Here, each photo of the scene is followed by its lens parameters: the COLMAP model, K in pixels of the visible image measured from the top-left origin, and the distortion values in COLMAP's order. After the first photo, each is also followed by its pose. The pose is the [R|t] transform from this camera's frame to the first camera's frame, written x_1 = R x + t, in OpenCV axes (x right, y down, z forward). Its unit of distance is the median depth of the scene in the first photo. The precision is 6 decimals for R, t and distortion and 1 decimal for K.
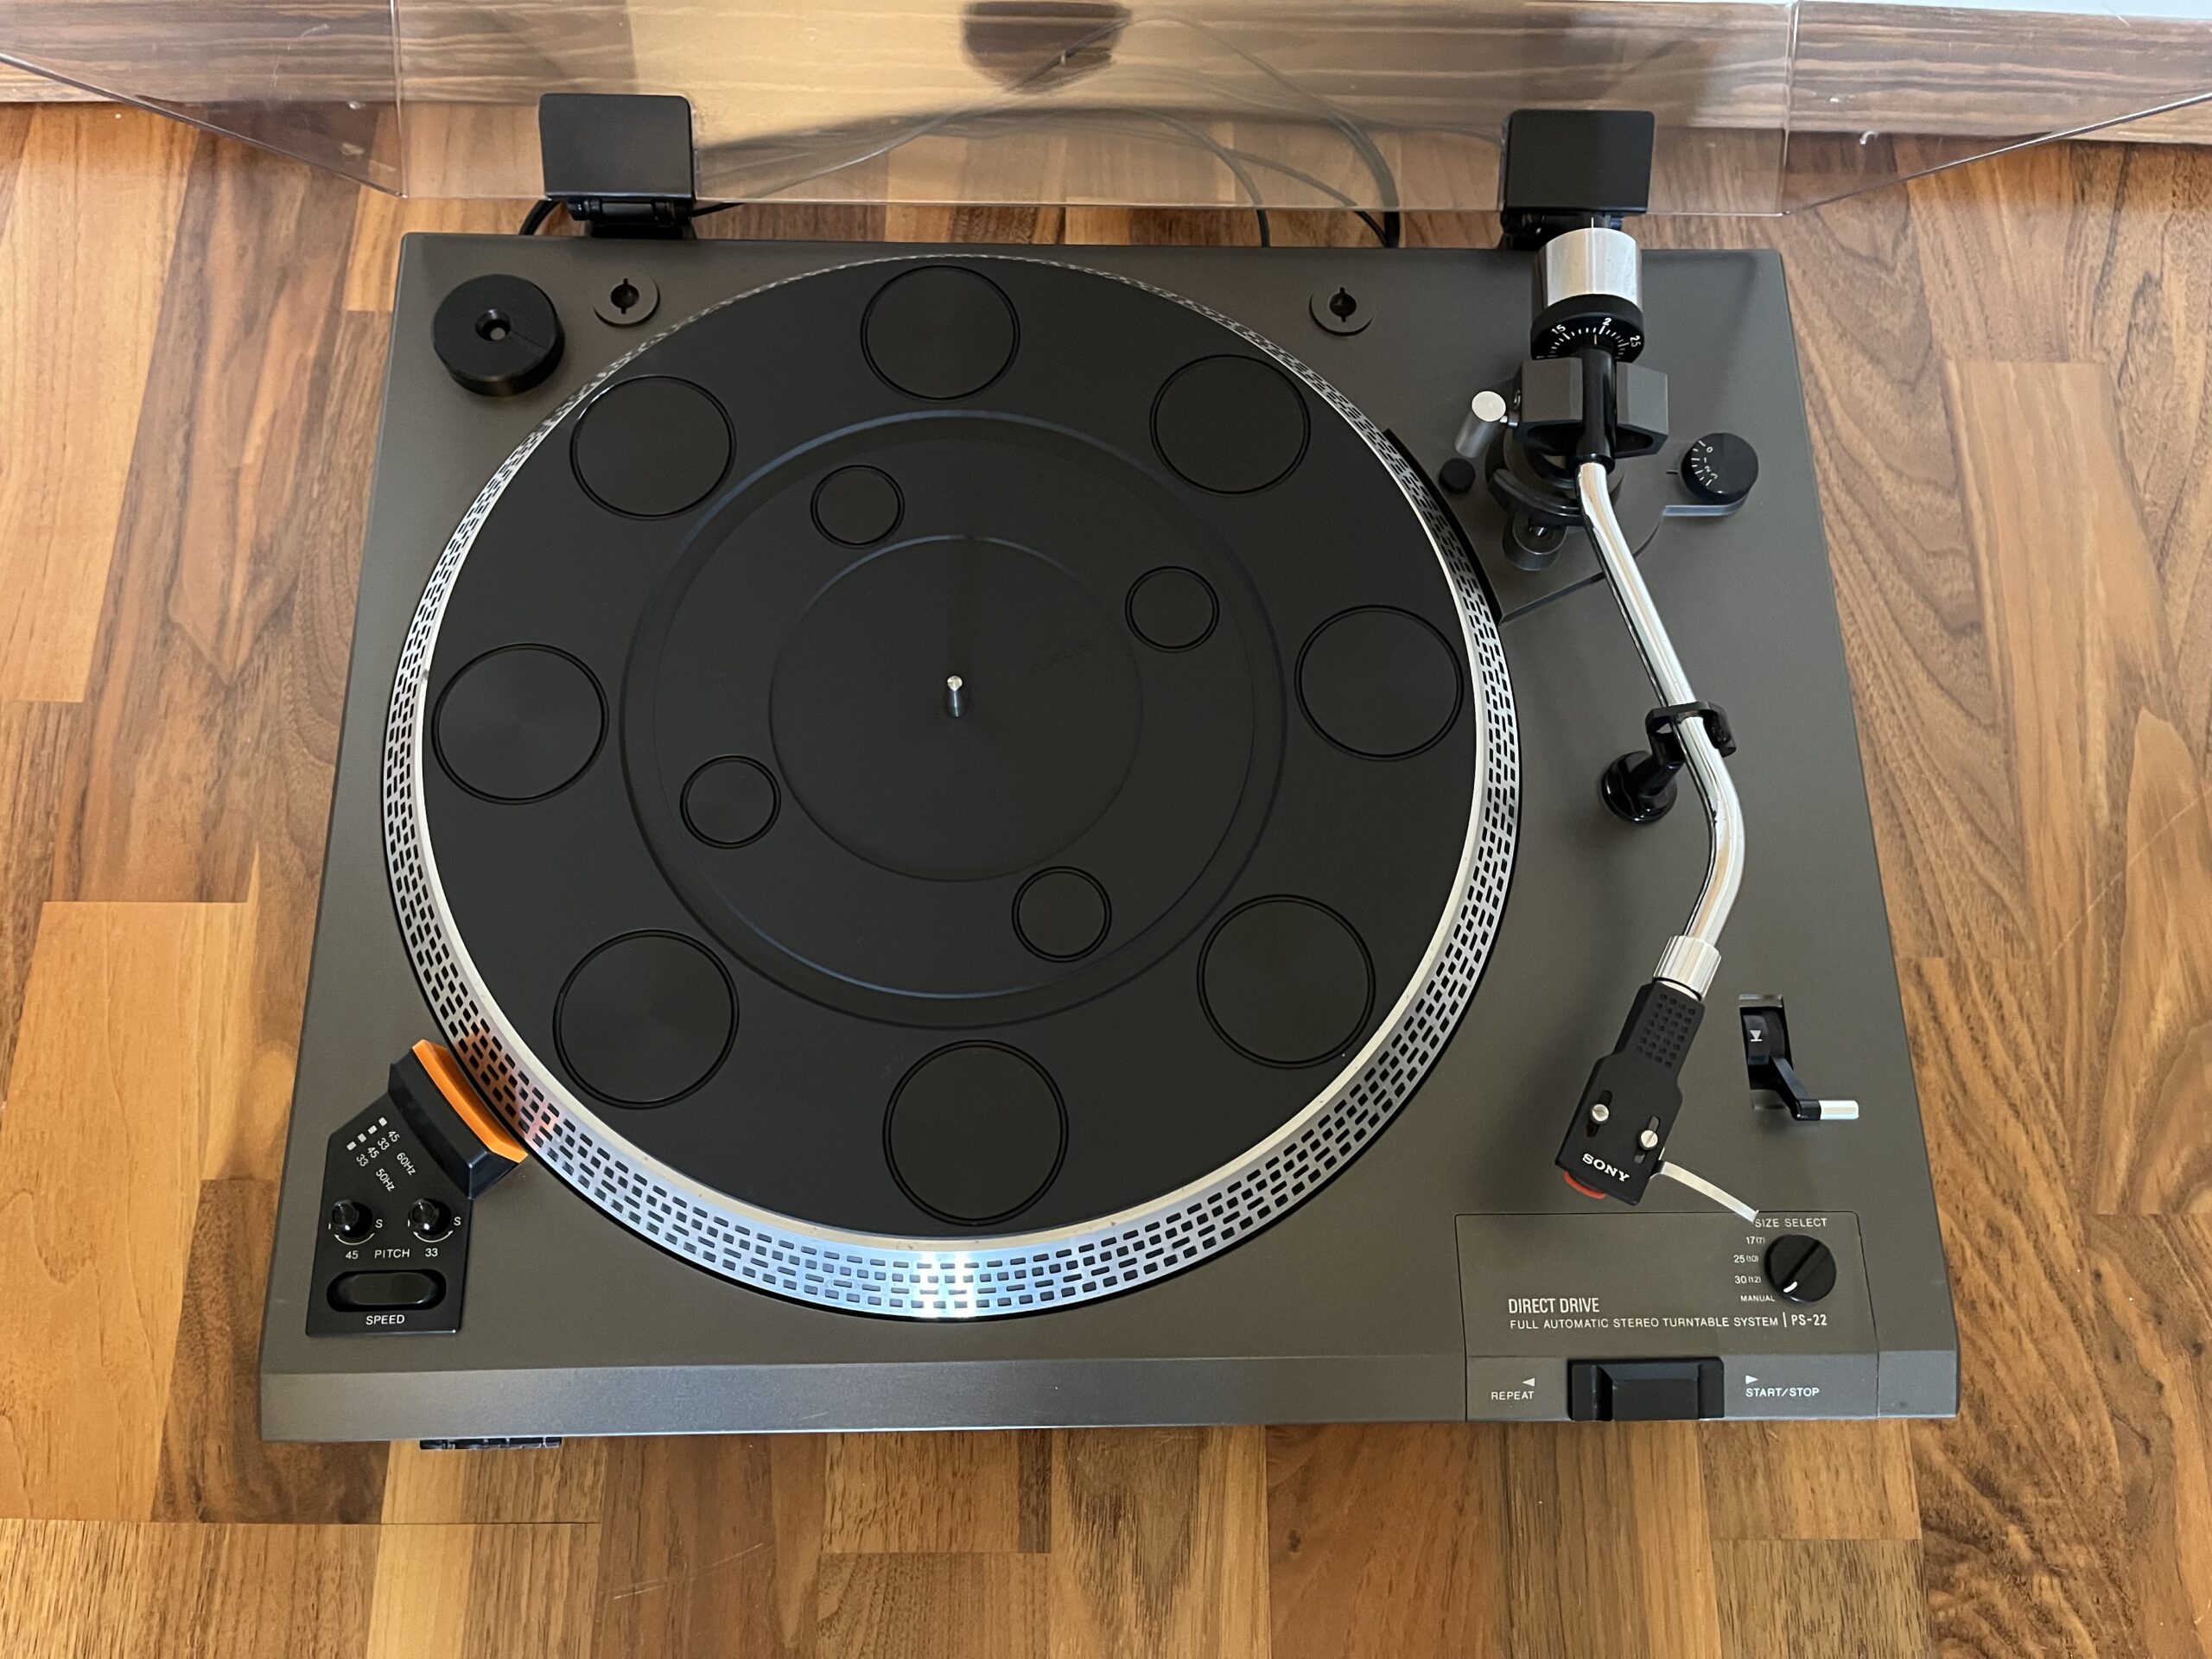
lens RADIAL K [[1664.5, 0, 1099.6], [0, 1664.5, 875.6], [0, 0, 1]] dist [0.092861, -0.148769]
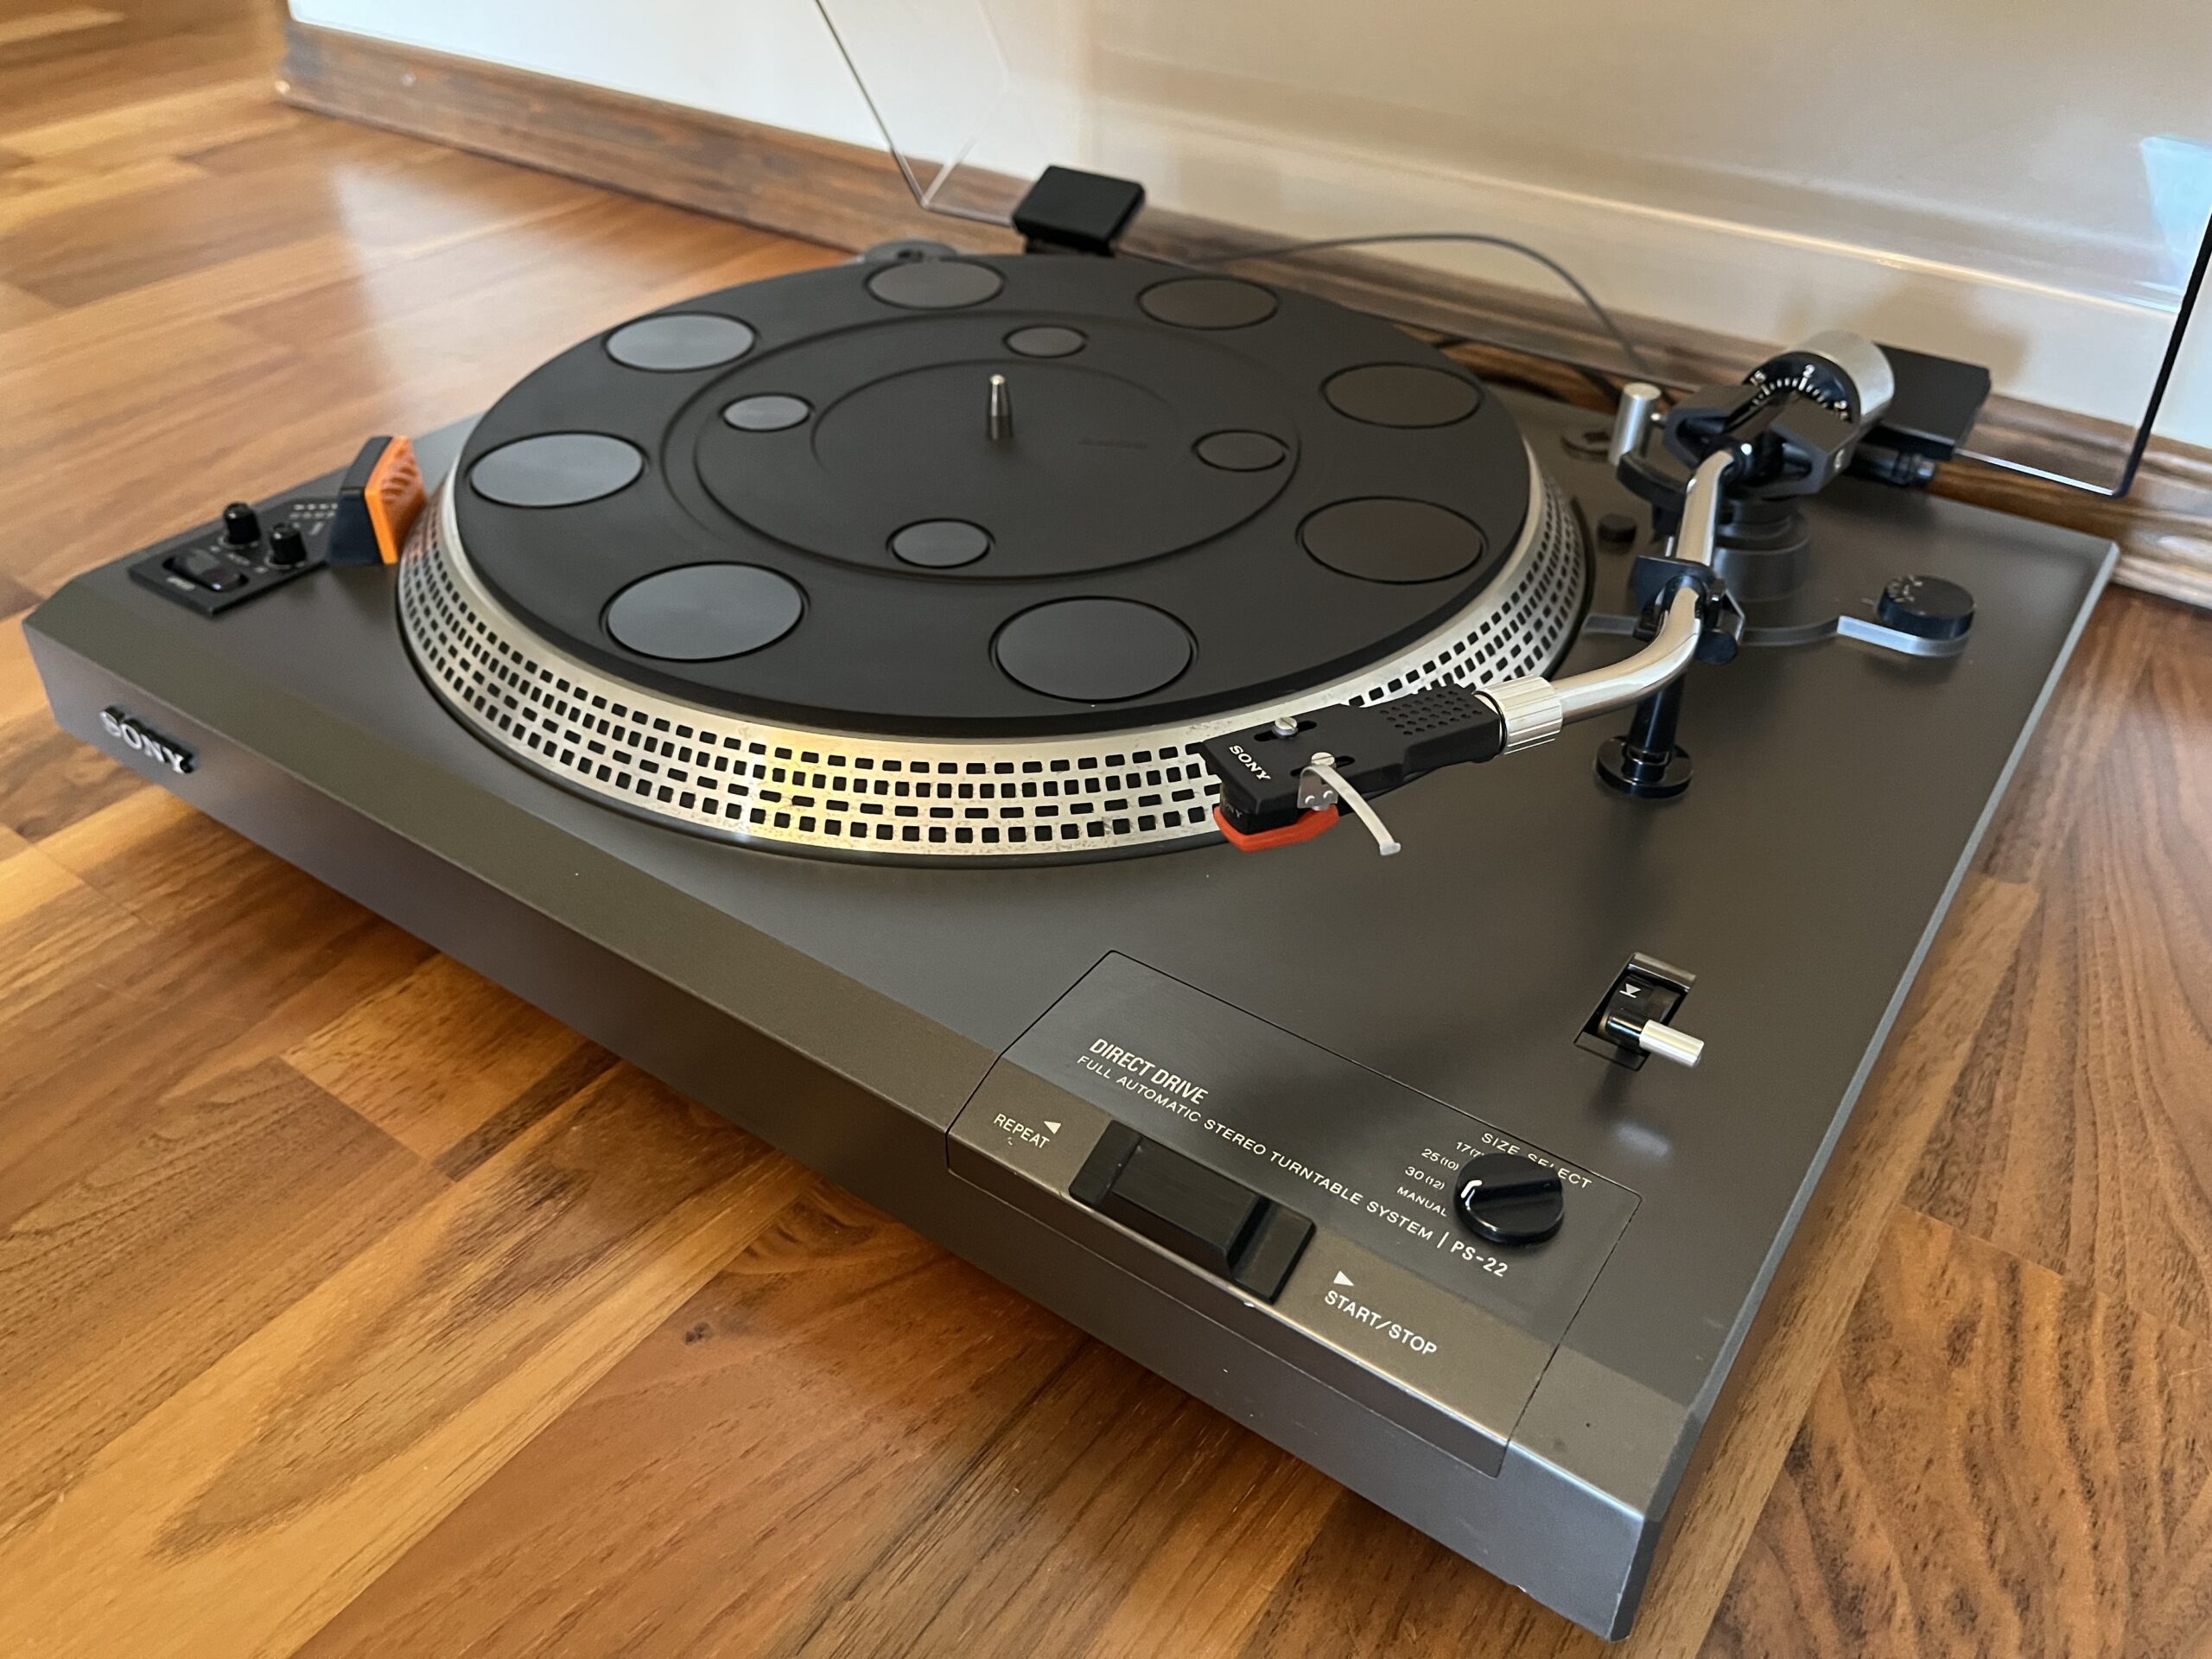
lens RADIAL K [[1664.5, 0, 1099.6], [0, 1664.5, 875.6], [0, 0, 1]] dist [0.092861, -0.148769]
pose [[0.808968, 0.347267, -0.474316, 0.506844], [-0.556654, 0.711888, -0.428196, 0.462764], [0.188962, 0.610427, 0.769202, 0.388997]]
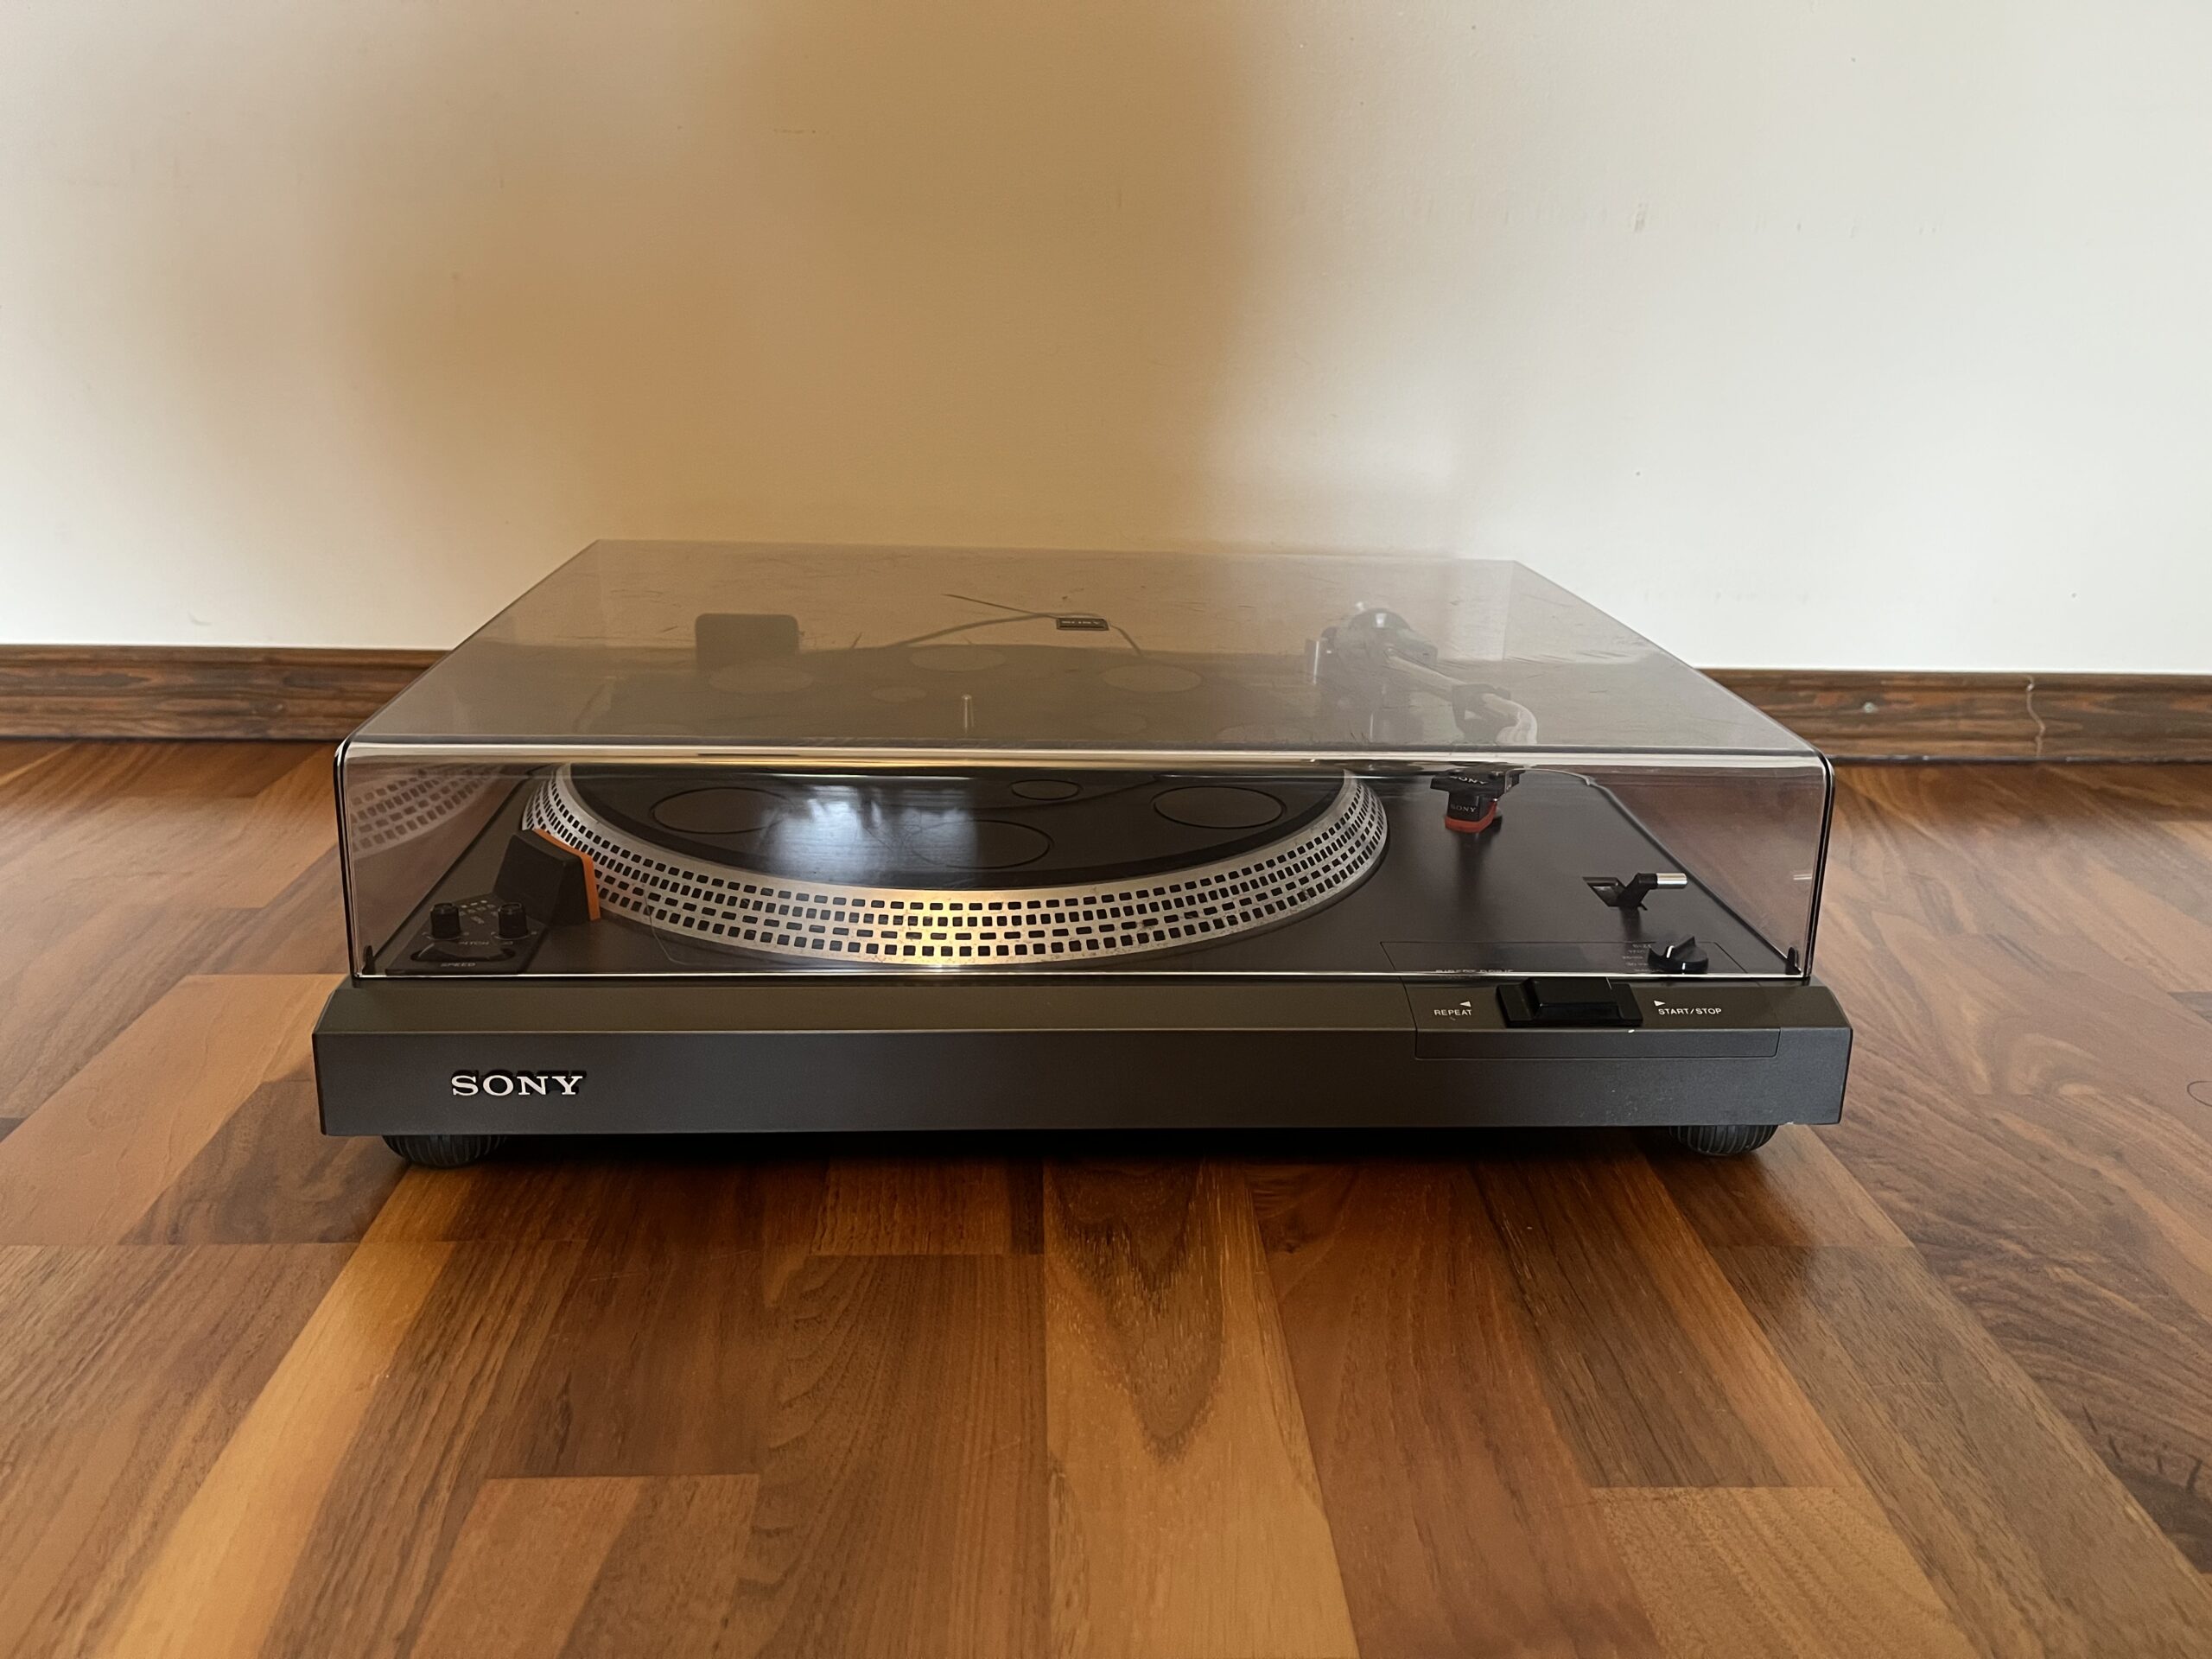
lens RADIAL K [[1664.5, 0, 1099.6], [0, 1664.5, 875.6], [0, 0, 1]] dist [0.092861, -0.148769]
pose [[0.998975, -0.015395, 0.042567, -0.034244], [0.042937, 0.620029, -0.783404, 1.023364], [-0.014332, 0.784428, 0.620054, 0.216757]]
